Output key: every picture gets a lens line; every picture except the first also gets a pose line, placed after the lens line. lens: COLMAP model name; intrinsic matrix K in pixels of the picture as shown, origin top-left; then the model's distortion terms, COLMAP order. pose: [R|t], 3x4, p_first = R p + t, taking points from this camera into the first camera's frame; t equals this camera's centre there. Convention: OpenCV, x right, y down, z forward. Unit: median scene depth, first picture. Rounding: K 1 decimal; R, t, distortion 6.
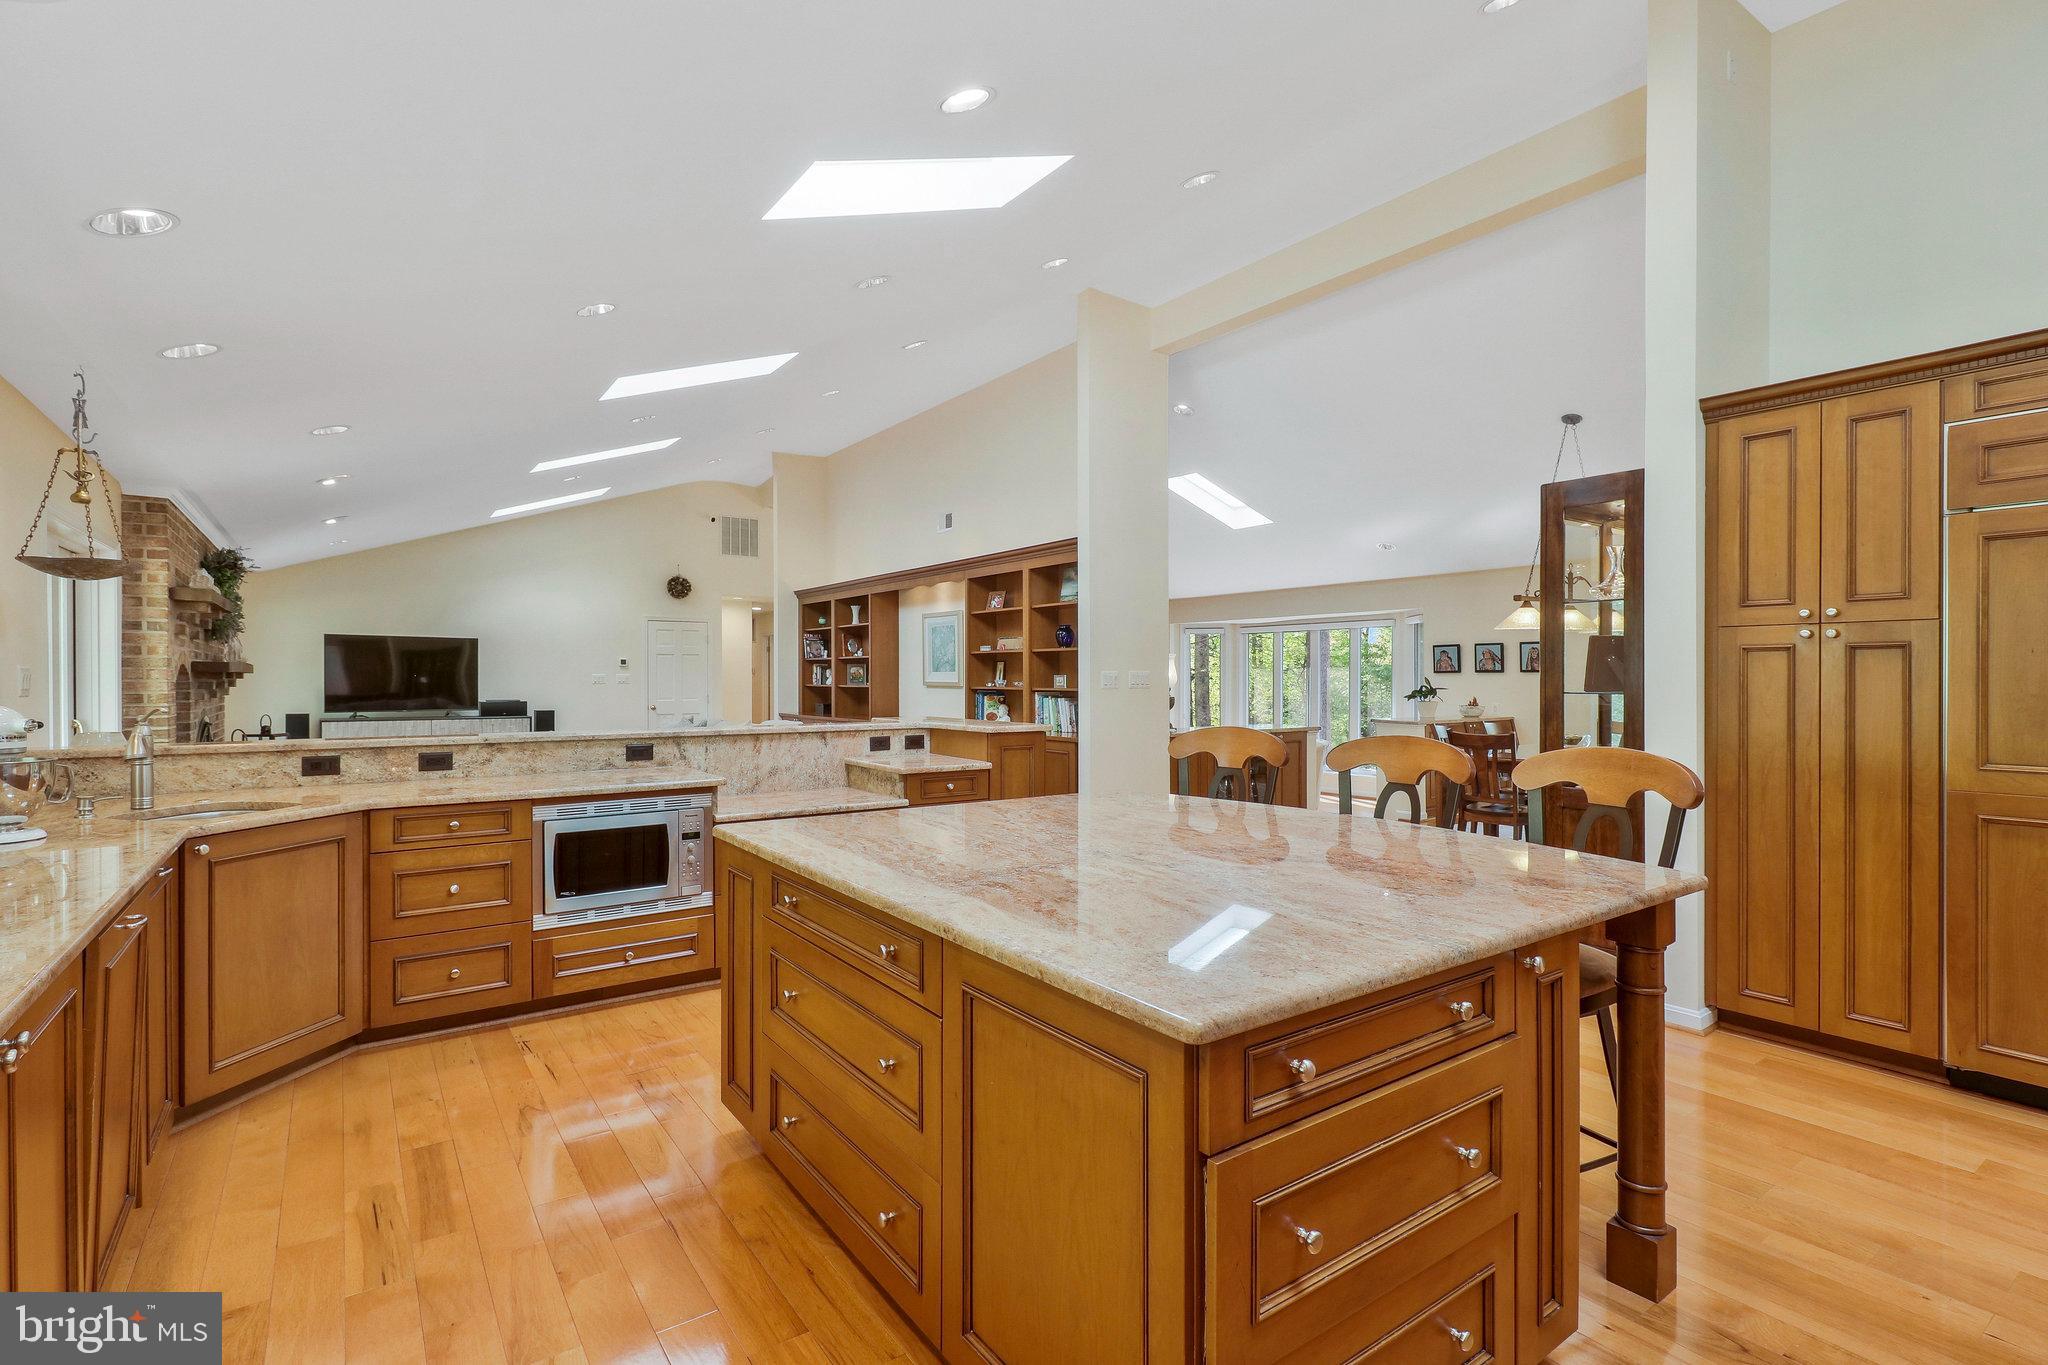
lens RADIAL K [[970.1, 0, 1027.6], [0, 970.1, 677.2], [0, 0, 1]] dist [0.004106, -0.000470]
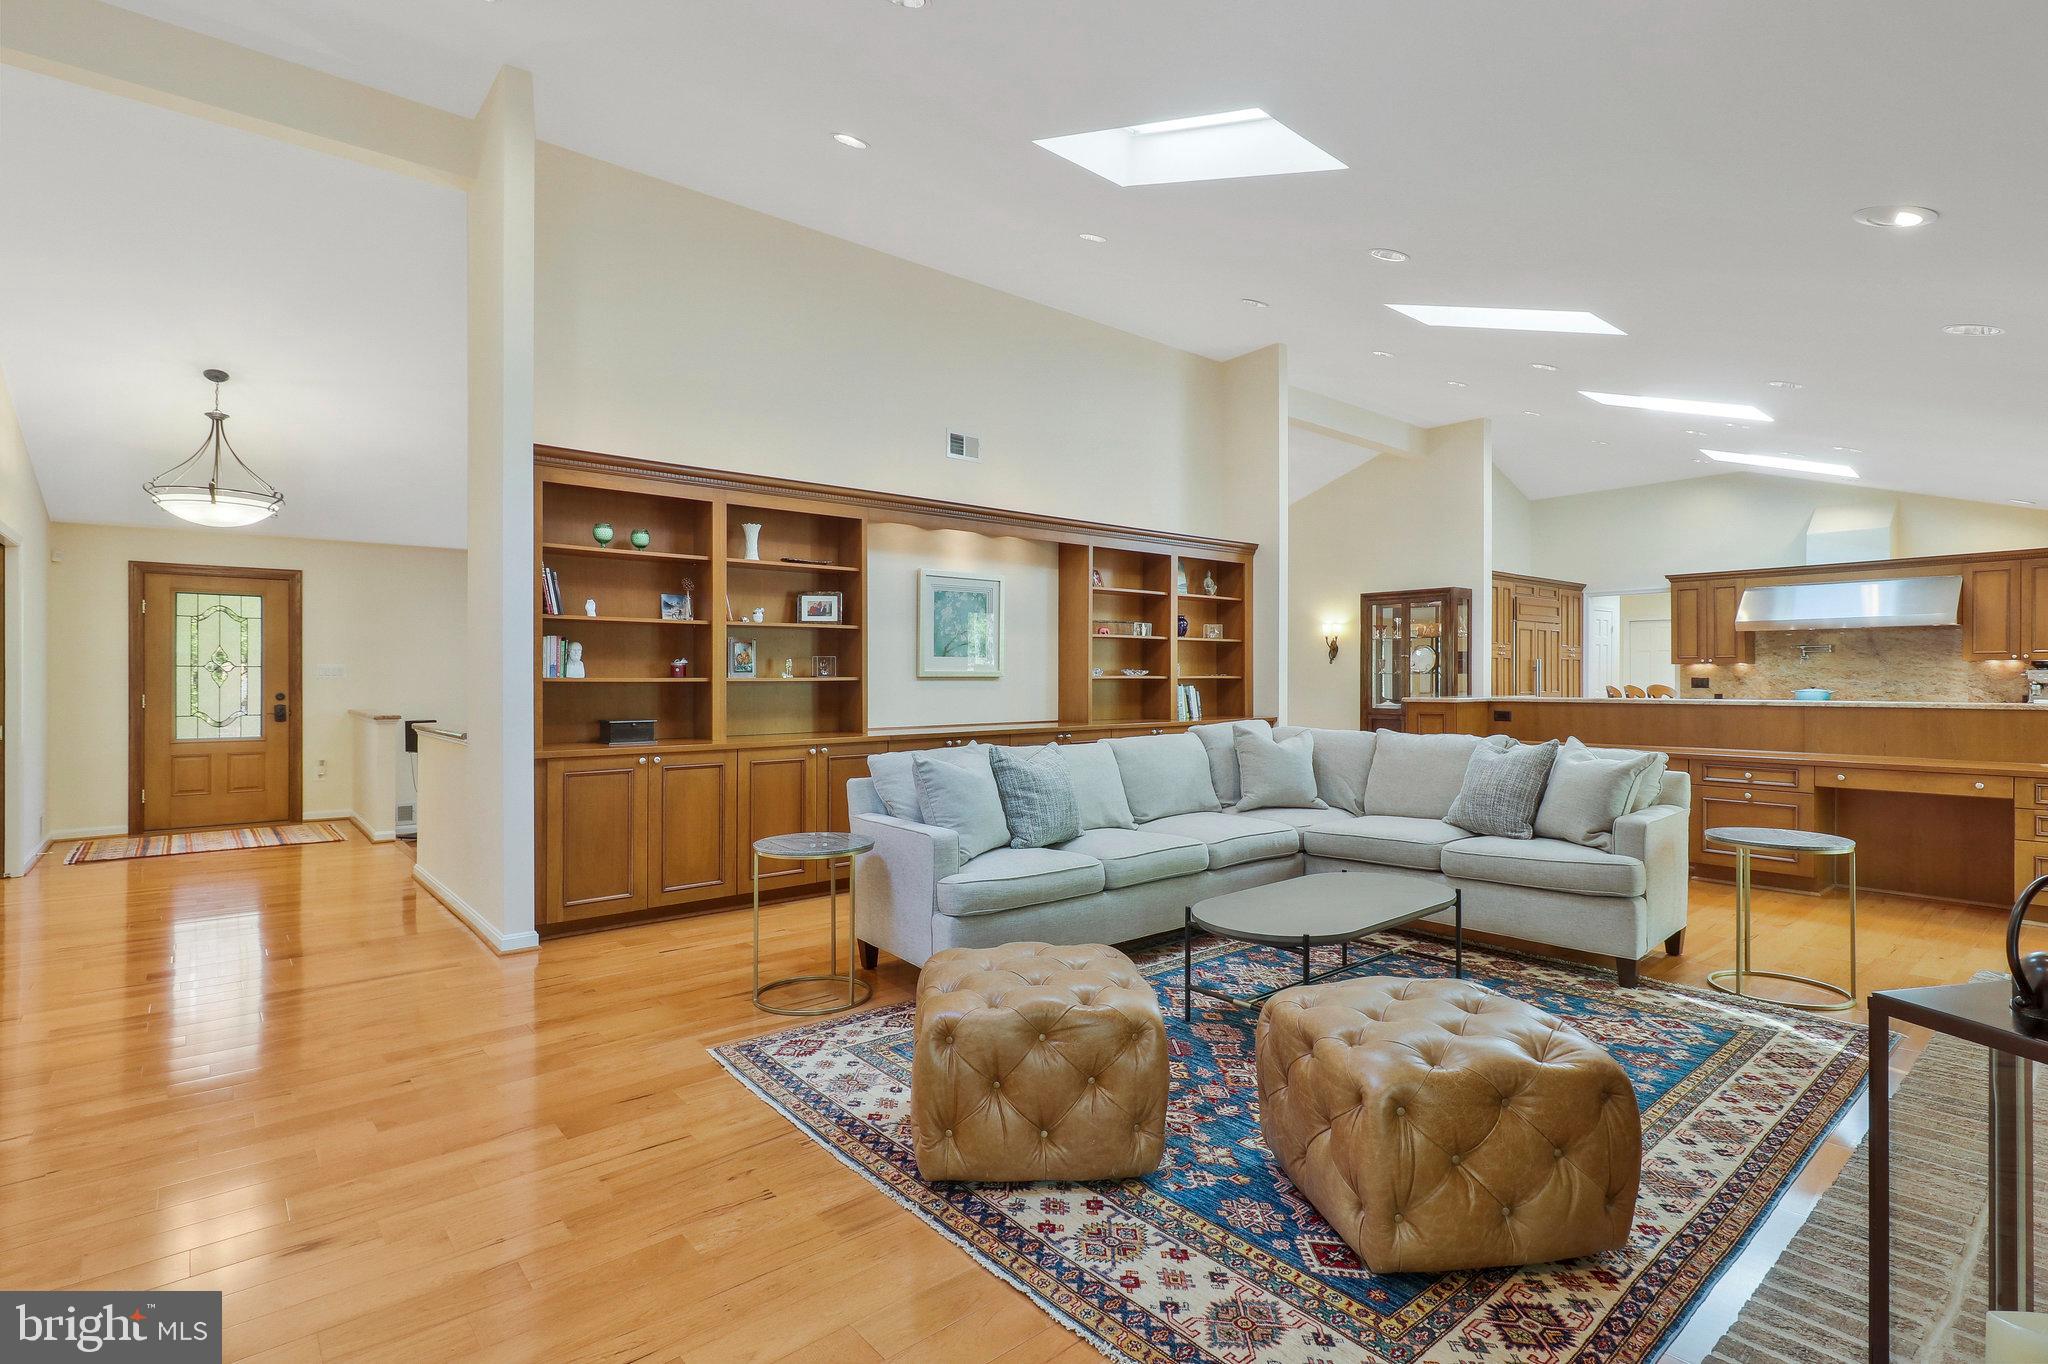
lens RADIAL K [[970.1, 0, 1019.5], [0, 970.1, 674.2], [0, 0, 1]] dist [0.004106, -0.000470]
pose [[-0.079954, 0.003139, 0.996794, -0.700974], [0.002556, 0.999992, -0.002944, 0.008390], [-0.996795, 0.002312, -0.079962, 0.893542]]
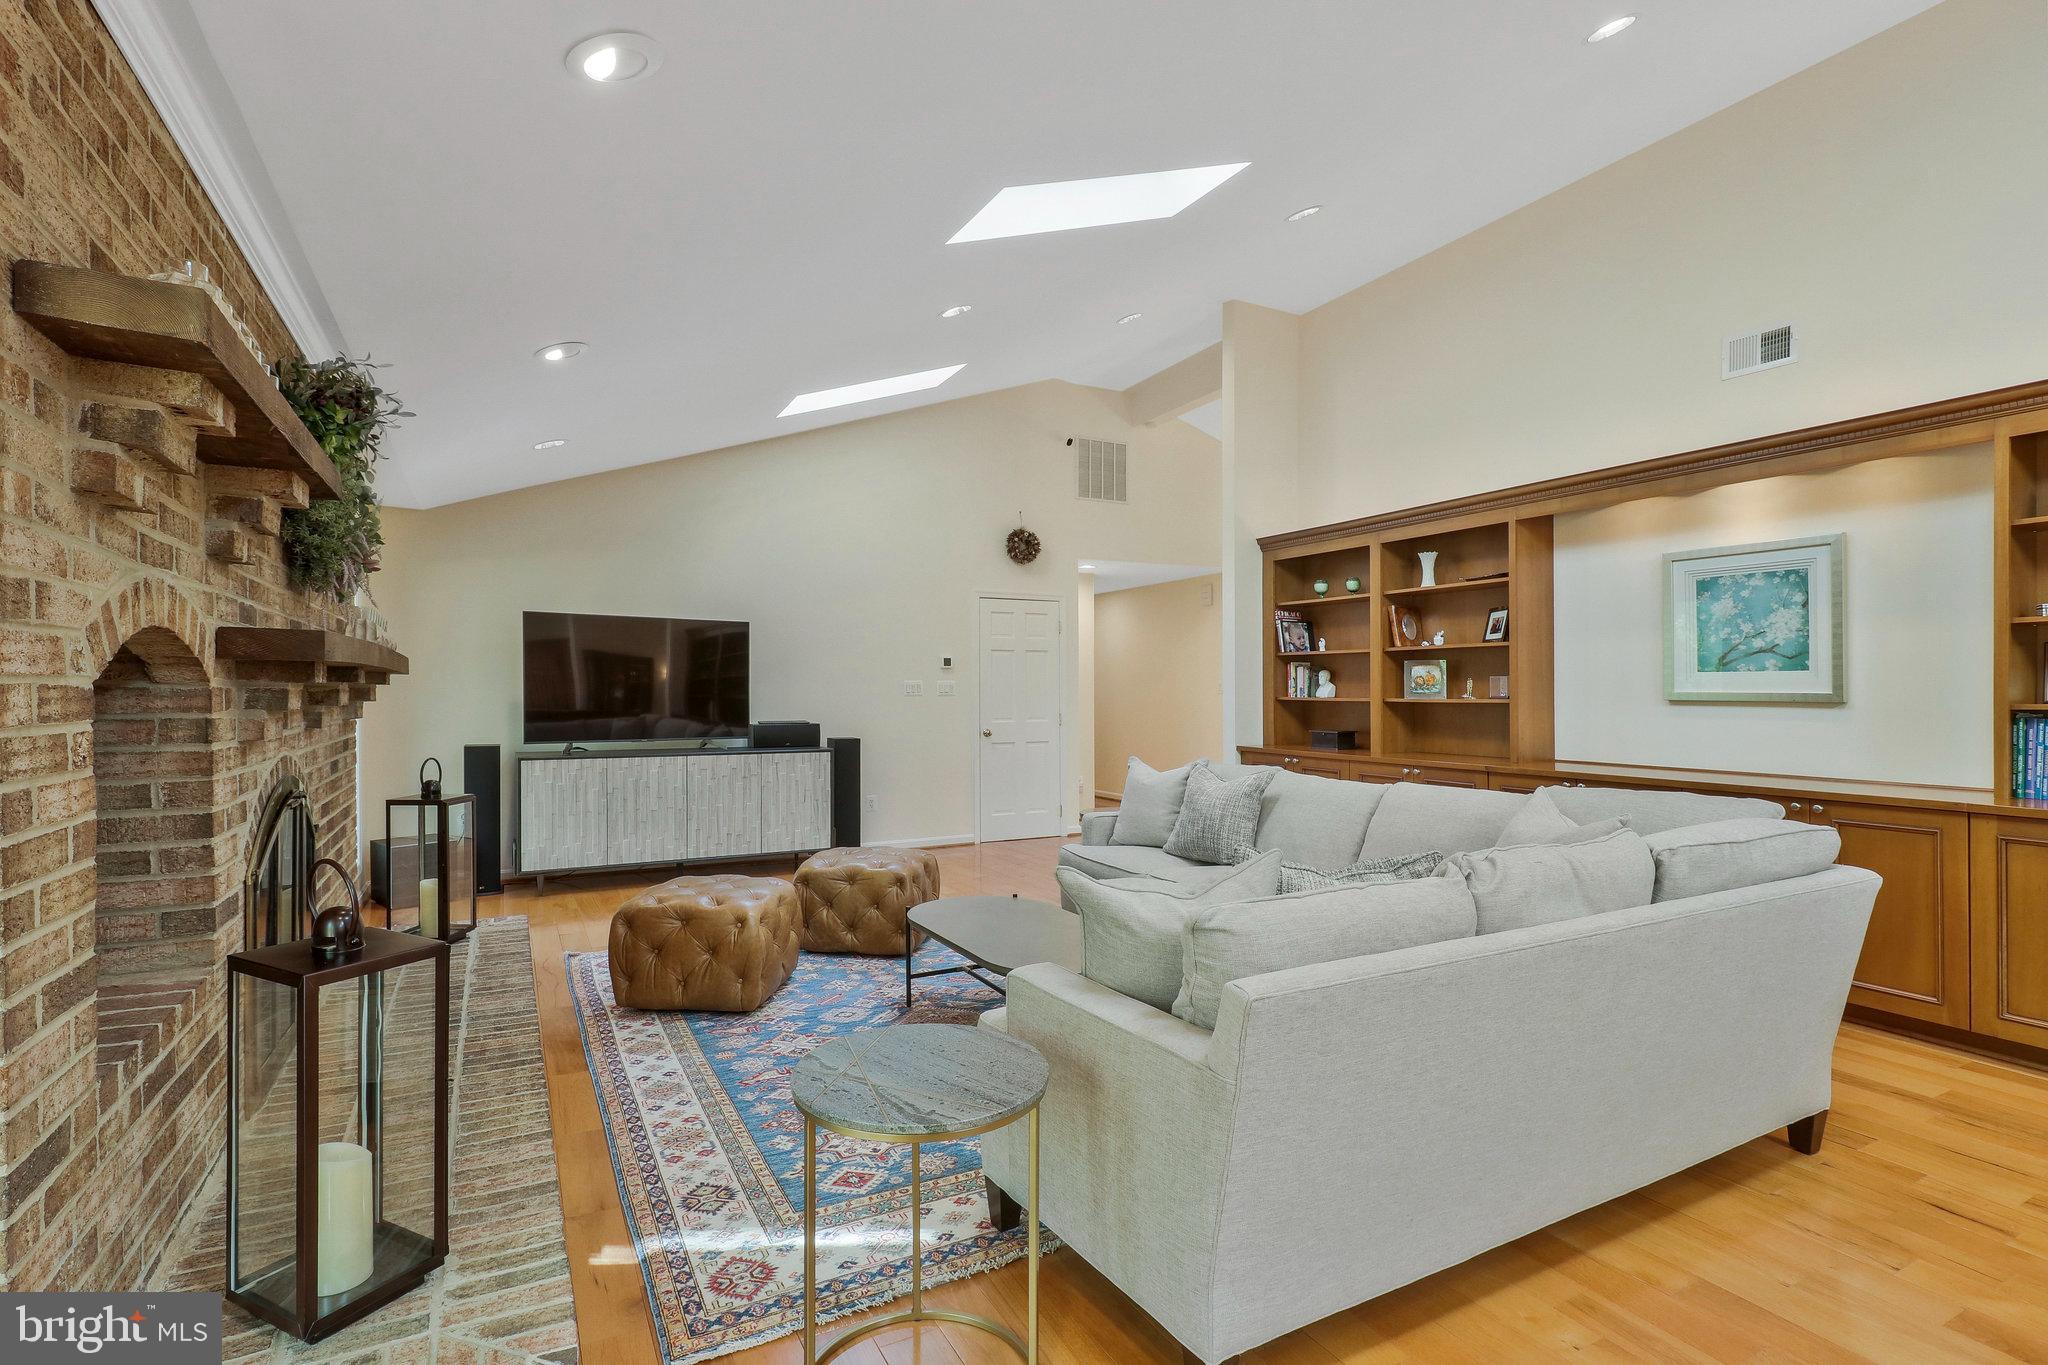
lens RADIAL K [[970.1, 0, 1026.1], [0, 970.1, 693.1], [0, 0, 1]] dist [0.004106, -0.000470]
pose [[0.992524, -0.000007, -0.122051, -0.332506], [0.000305, 0.999997, 0.002424, 0.003733], [0.122050, -0.002443, 0.992521, 0.430023]]
